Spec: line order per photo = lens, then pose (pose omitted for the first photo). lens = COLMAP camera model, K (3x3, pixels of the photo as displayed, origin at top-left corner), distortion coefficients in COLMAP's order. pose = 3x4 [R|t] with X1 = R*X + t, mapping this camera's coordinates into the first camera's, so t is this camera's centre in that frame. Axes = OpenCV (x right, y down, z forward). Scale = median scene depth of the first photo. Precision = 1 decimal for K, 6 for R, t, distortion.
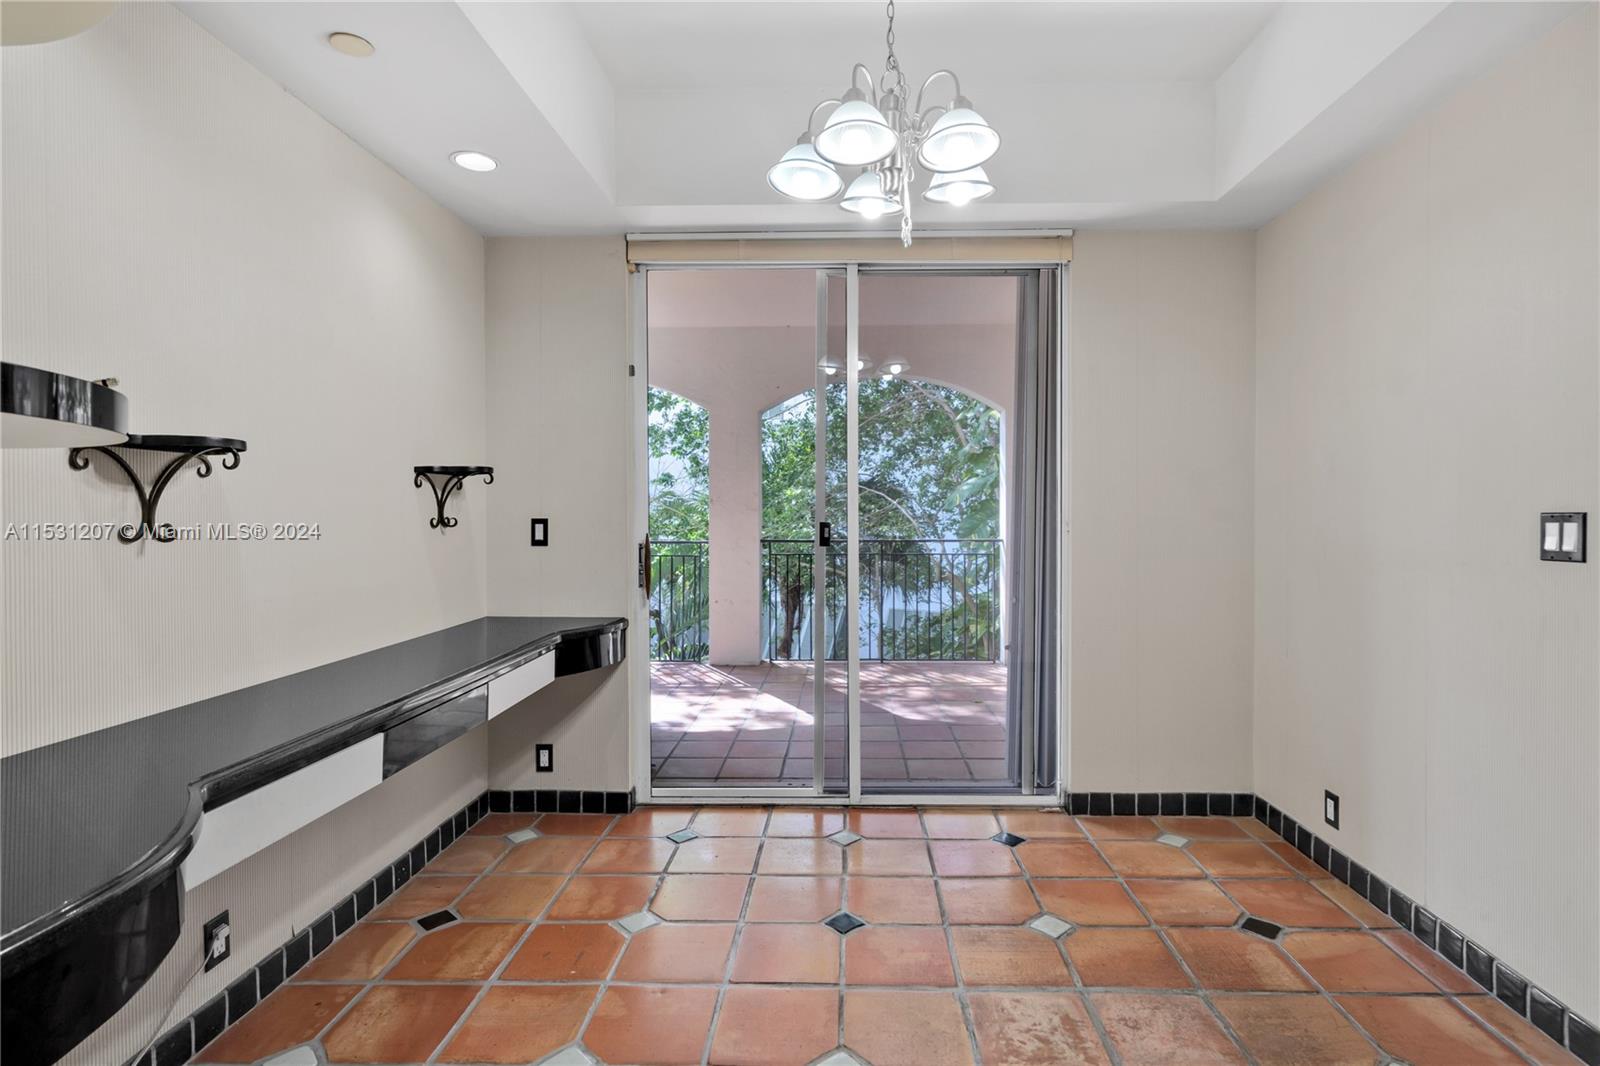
lens RADIAL K [[756.9, 0, 806.1], [0, 756.9, 526.2], [0, 0, 1]] dist [0.003029, 0.000322]
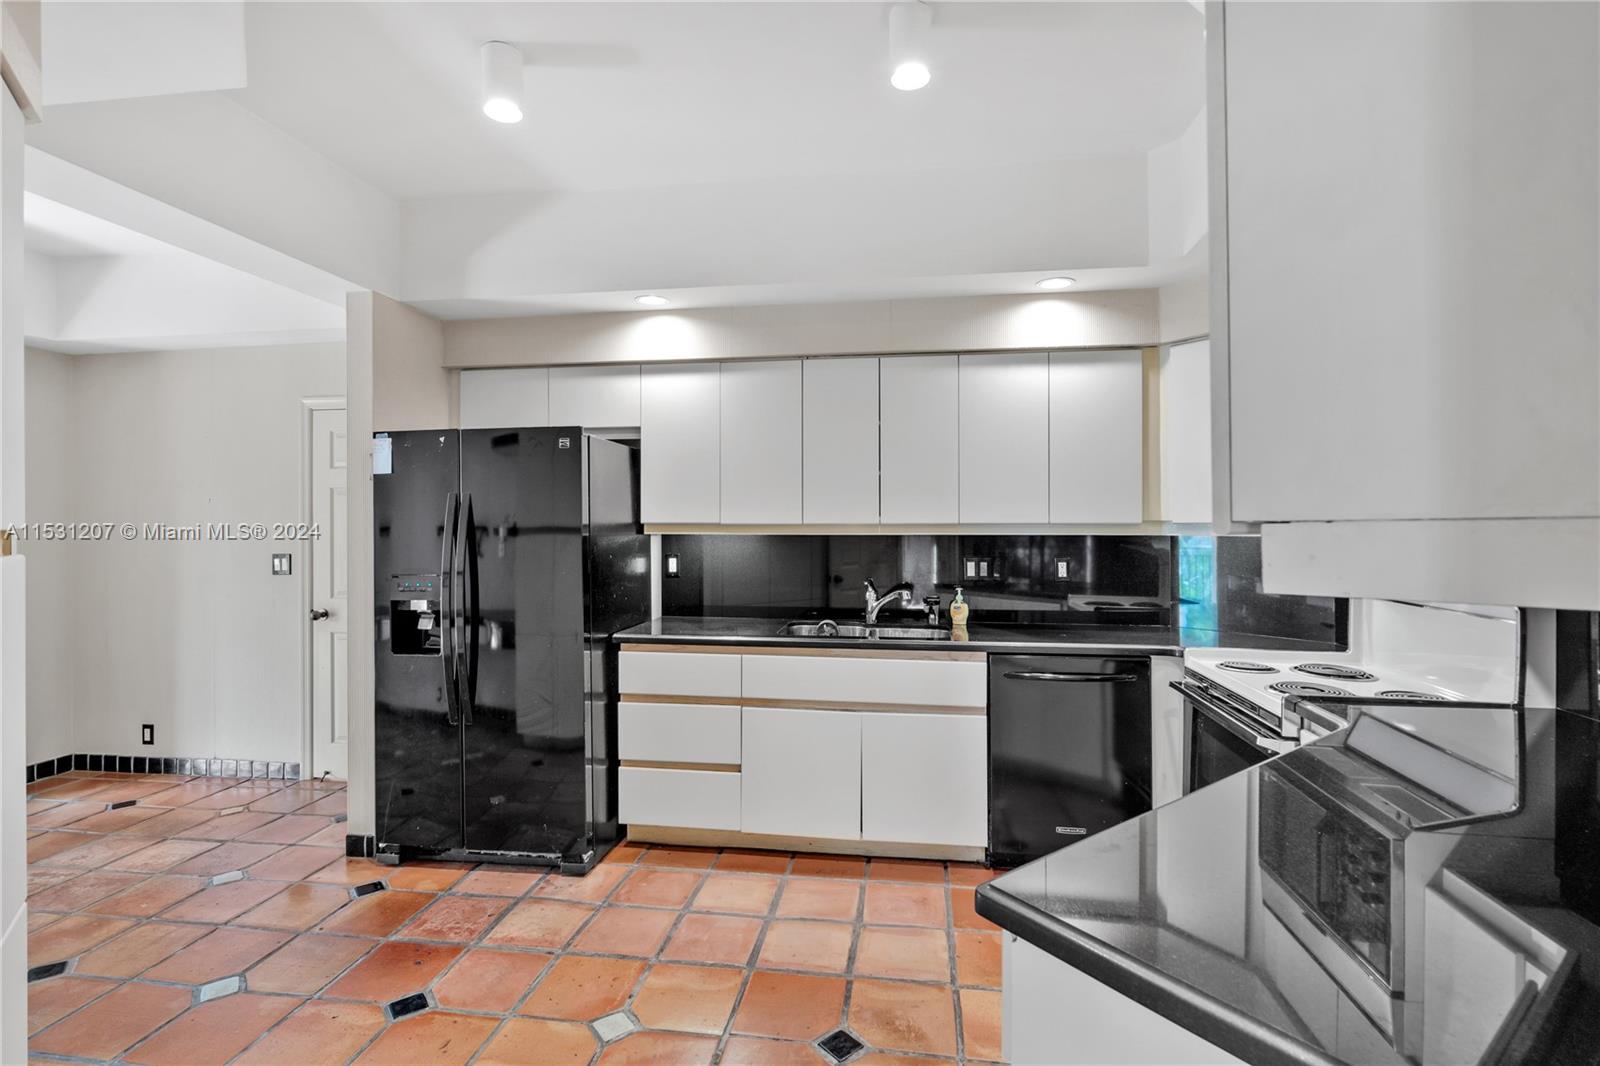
lens RADIAL K [[756.9, 0, 798.5], [0, 756.9, 524.7], [0, 0, 1]] dist [0.003029, 0.000322]
pose [[0.119914, 0.003622, 0.992778, -0.886458], [0.005211, 0.999977, -0.004278, -0.069689], [-0.992771, 0.005687, 0.119892, -0.678026]]
